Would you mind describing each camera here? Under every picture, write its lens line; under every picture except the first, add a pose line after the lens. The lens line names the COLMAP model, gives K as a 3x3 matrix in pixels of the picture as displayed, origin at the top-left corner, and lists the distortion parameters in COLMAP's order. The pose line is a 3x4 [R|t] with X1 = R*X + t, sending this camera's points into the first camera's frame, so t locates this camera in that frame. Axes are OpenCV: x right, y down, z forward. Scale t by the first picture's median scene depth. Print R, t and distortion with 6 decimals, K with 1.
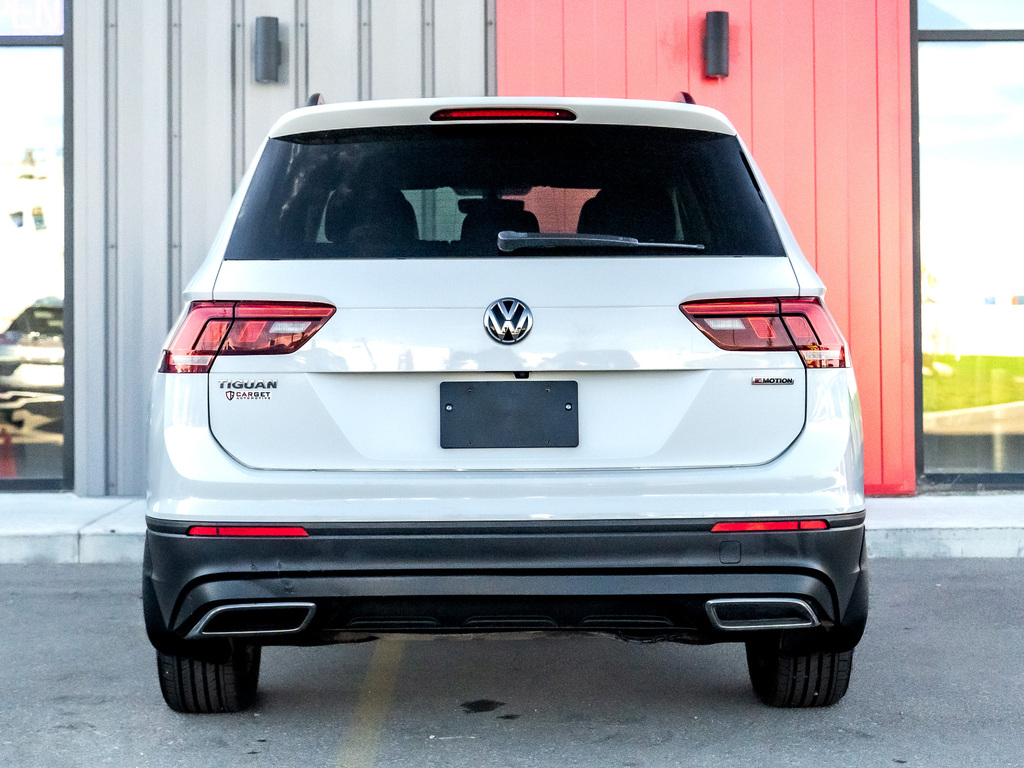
lens RADIAL K [[2099.7, 0, 512.0], [0, 2099.7, 384.0], [0, 0, 1]] dist [-0.047669, 0.201512]
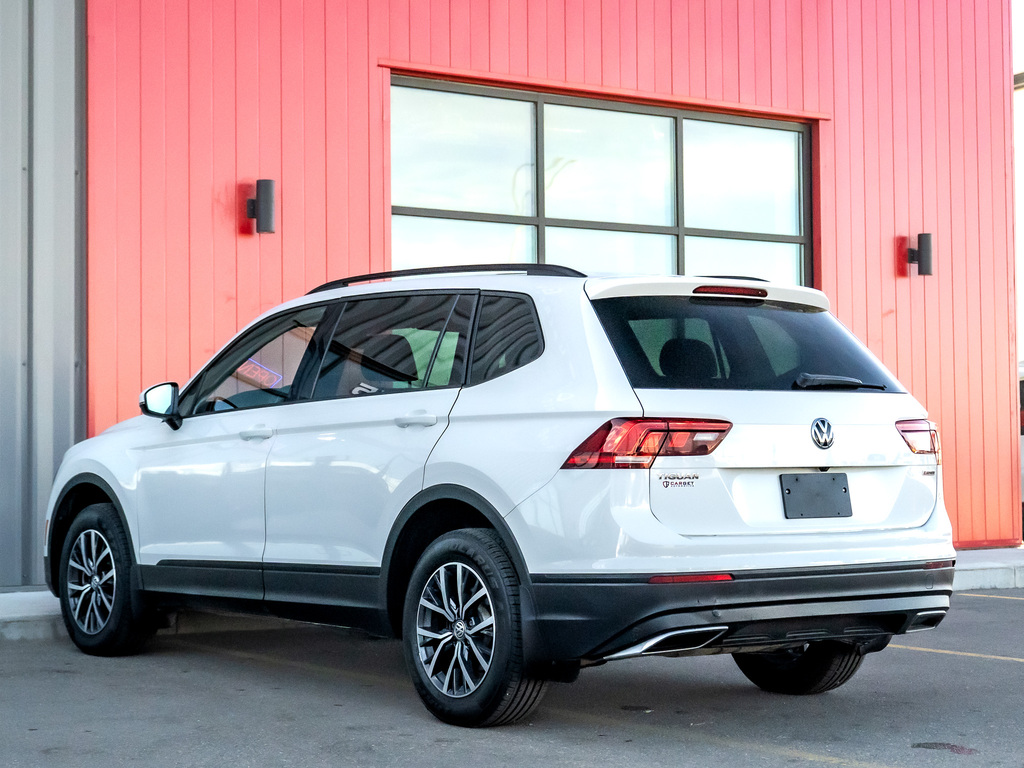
lens RADIAL K [[2099.7, 0, 512.0], [0, 2099.7, 384.0], [0, 0, 1]] dist [-0.047669, 0.201512]
pose [[0.818834, 0.020466, 0.573666, -1.041565], [0.013563, 0.998395, -0.054978, 0.014443], [-0.573870, 0.052799, 0.817242, -0.108057]]
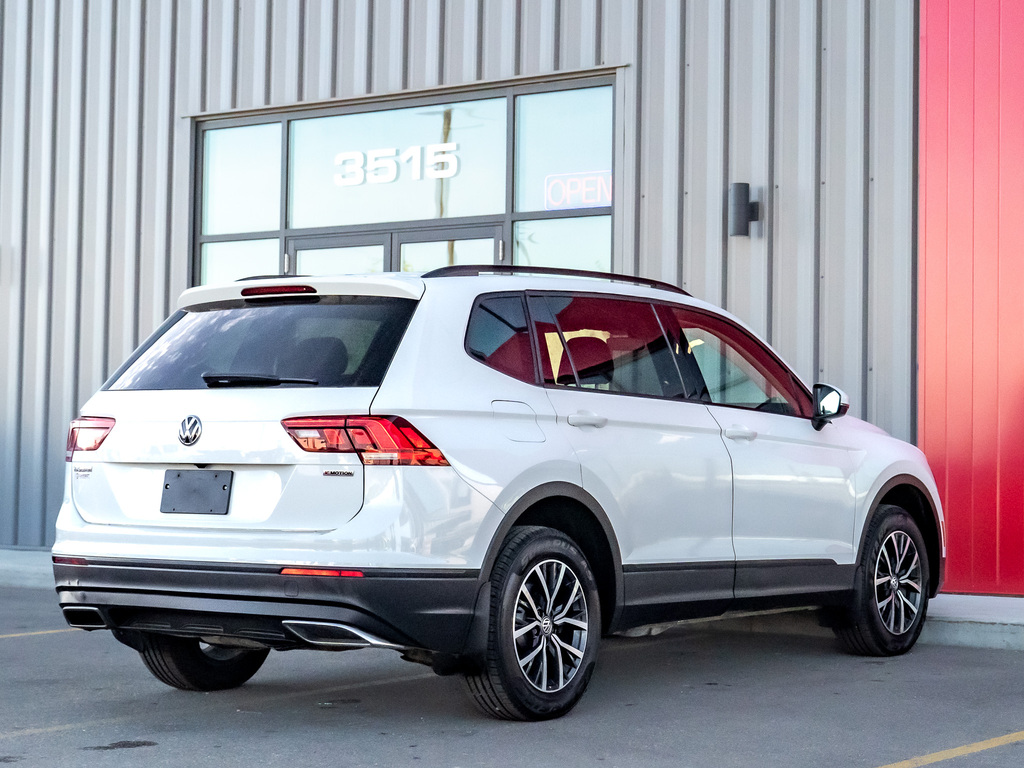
lens RADIAL K [[2099.7, 0, 512.0], [0, 2099.7, 384.0], [0, 0, 1]] dist [-0.047669, 0.201512]
pose [[0.815385, -0.004850, -0.578898, 1.063478], [-0.028221, 0.998443, -0.048115, 0.003392], [0.578231, 0.055569, 0.813979, -0.110270]]
